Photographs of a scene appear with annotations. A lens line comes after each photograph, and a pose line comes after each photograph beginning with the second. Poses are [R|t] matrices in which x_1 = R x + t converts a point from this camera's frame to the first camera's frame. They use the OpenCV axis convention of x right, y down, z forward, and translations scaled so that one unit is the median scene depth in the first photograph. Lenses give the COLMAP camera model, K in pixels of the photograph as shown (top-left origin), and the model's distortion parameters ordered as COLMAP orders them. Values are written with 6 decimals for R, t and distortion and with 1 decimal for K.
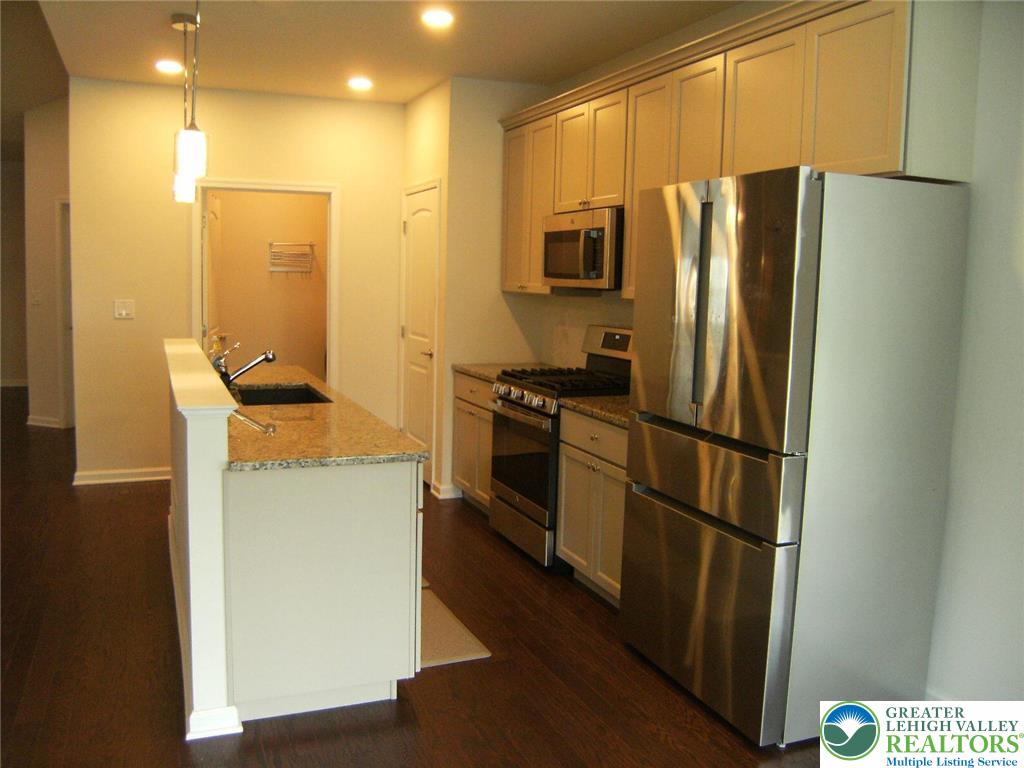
lens RADIAL K [[833.6, 0, 506.7], [0, 833.6, 382.6], [0, 0, 1]] dist [-0.091693, 0.038179]
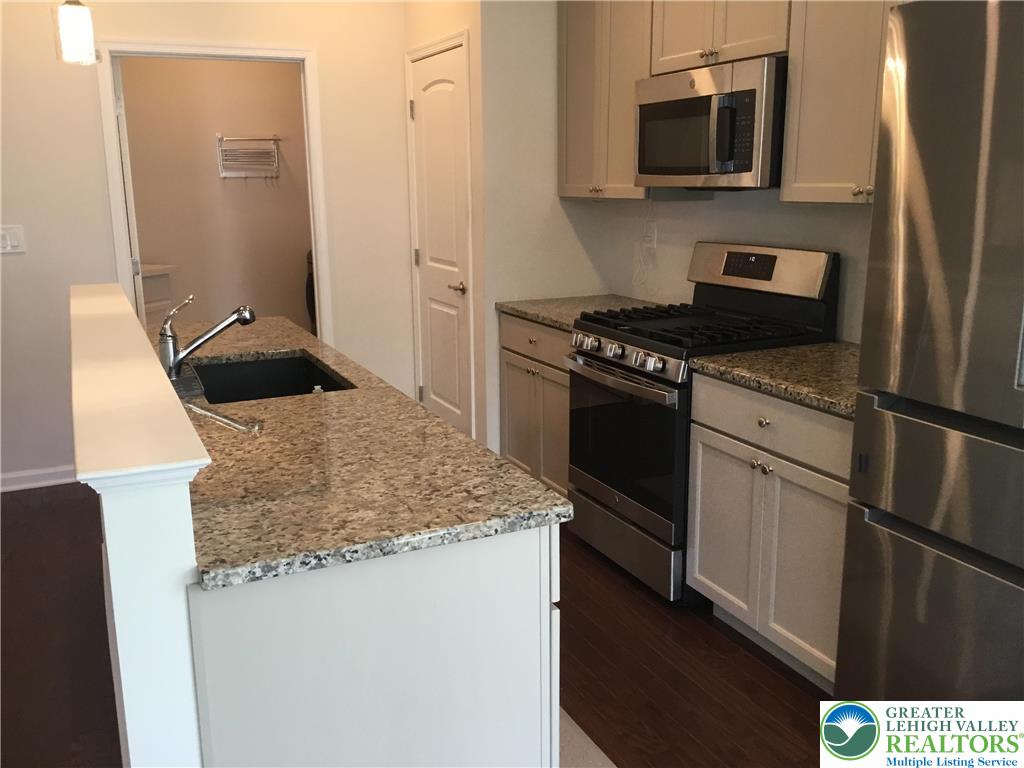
lens RADIAL K [[901.9, 0, 525.9], [0, 901.9, 388.8], [0, 0, 1]] dist [0.086424, -0.117700]
pose [[0.998334, -0.043776, 0.037590, -0.094345], [0.039657, 0.993777, 0.104090, -0.036535], [-0.041913, -0.102426, 0.993857, 0.276398]]
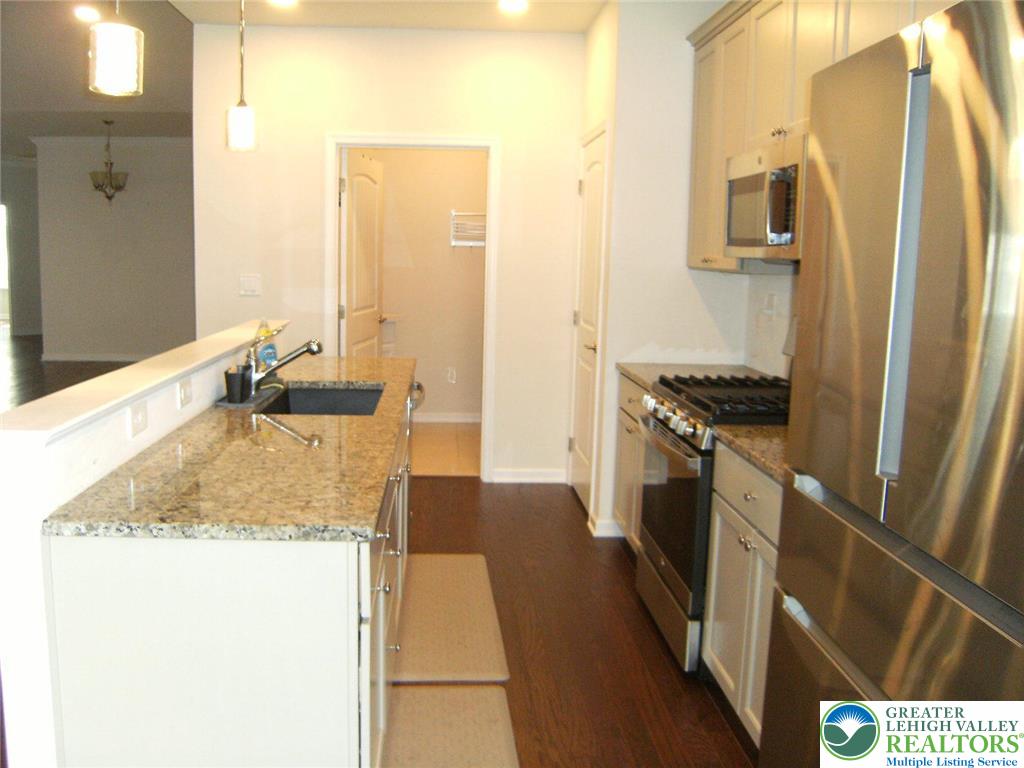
lens RADIAL K [[833.6, 0, 496.4], [0, 833.6, 377.8], [0, 0, 1]] dist [-0.091693, 0.038179]
pose [[0.938597, 0.047369, -0.341748, 0.120025], [-0.043167, 0.998870, 0.019896, -0.024002], [0.342304, -0.003923, 0.939581, 0.319310]]
